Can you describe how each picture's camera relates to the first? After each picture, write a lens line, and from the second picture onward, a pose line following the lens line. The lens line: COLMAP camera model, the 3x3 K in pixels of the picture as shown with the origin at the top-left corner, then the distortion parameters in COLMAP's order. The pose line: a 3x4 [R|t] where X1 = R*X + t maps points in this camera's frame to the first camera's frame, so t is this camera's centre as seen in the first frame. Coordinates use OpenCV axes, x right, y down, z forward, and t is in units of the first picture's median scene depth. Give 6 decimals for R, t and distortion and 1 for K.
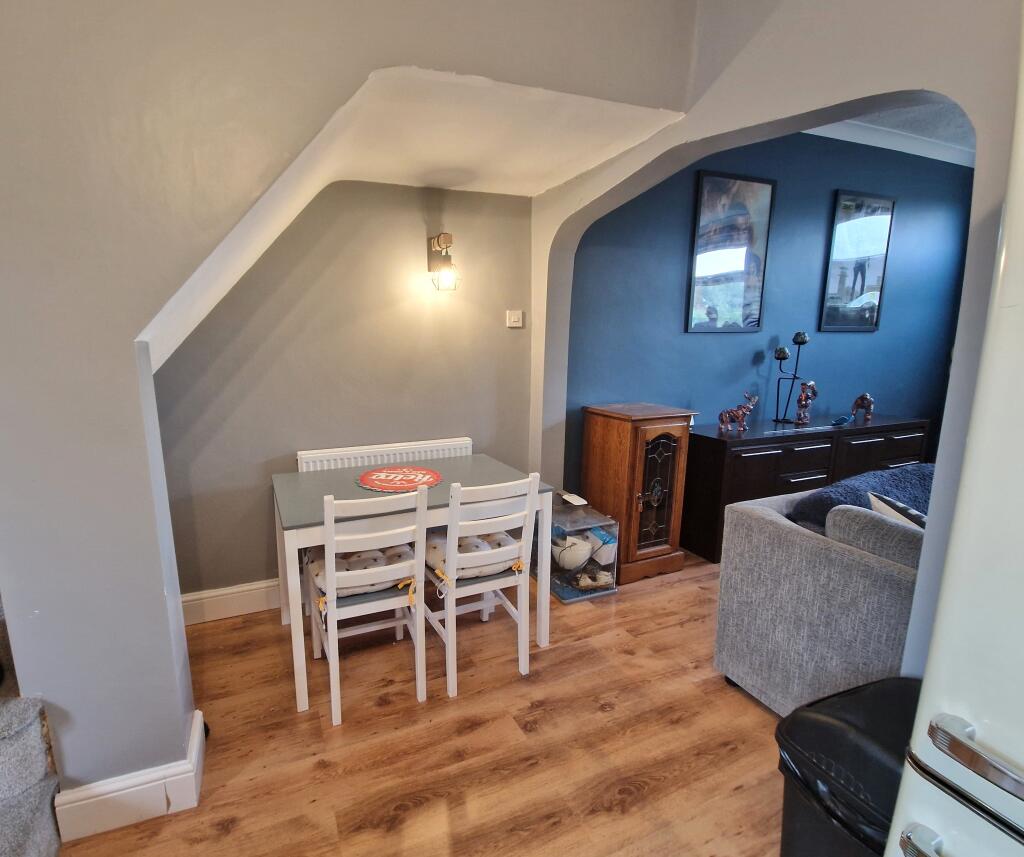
lens RADIAL K [[472.6, 0, 512.0], [0, 472.6, 428.5], [0, 0, 1]] dist [0.000991, 0.000078]
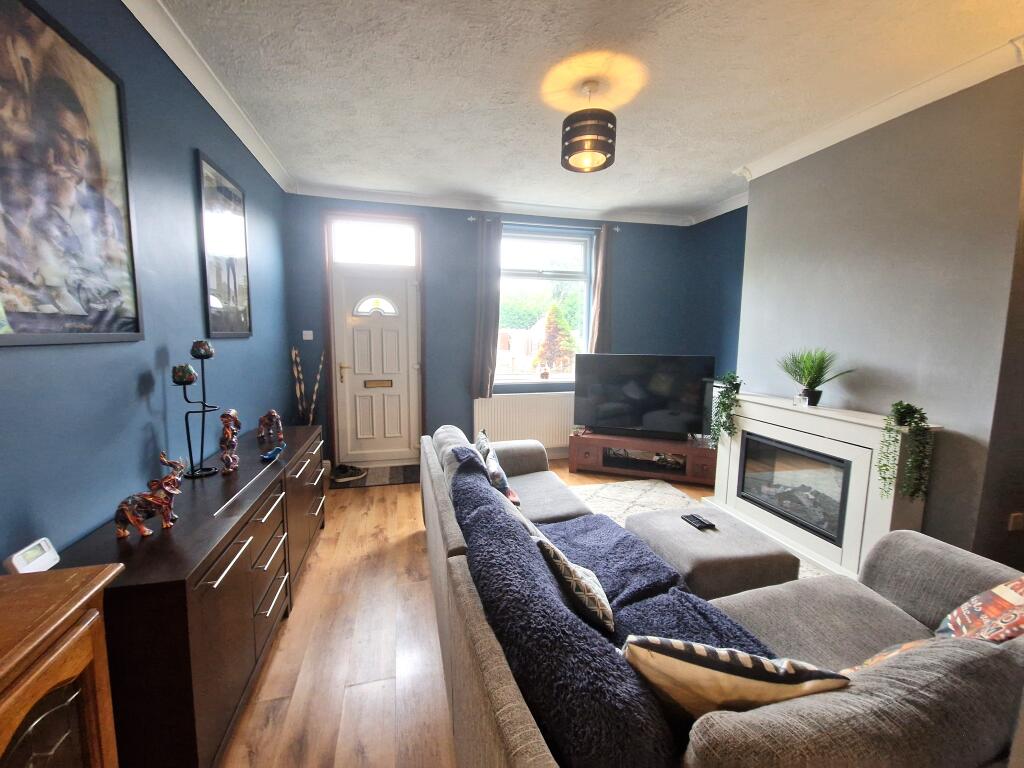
lens RADIAL K [[429.6, 0, 510.5], [0, 429.6, 396.8], [0, 0, 1]] dist [0.001650, 0.000383]
pose [[0.233834, -0.121090, 0.964707, 0.109081], [0.164288, 0.982868, 0.083548, -0.104011], [-0.958296, 0.138953, 0.249721, 0.433157]]
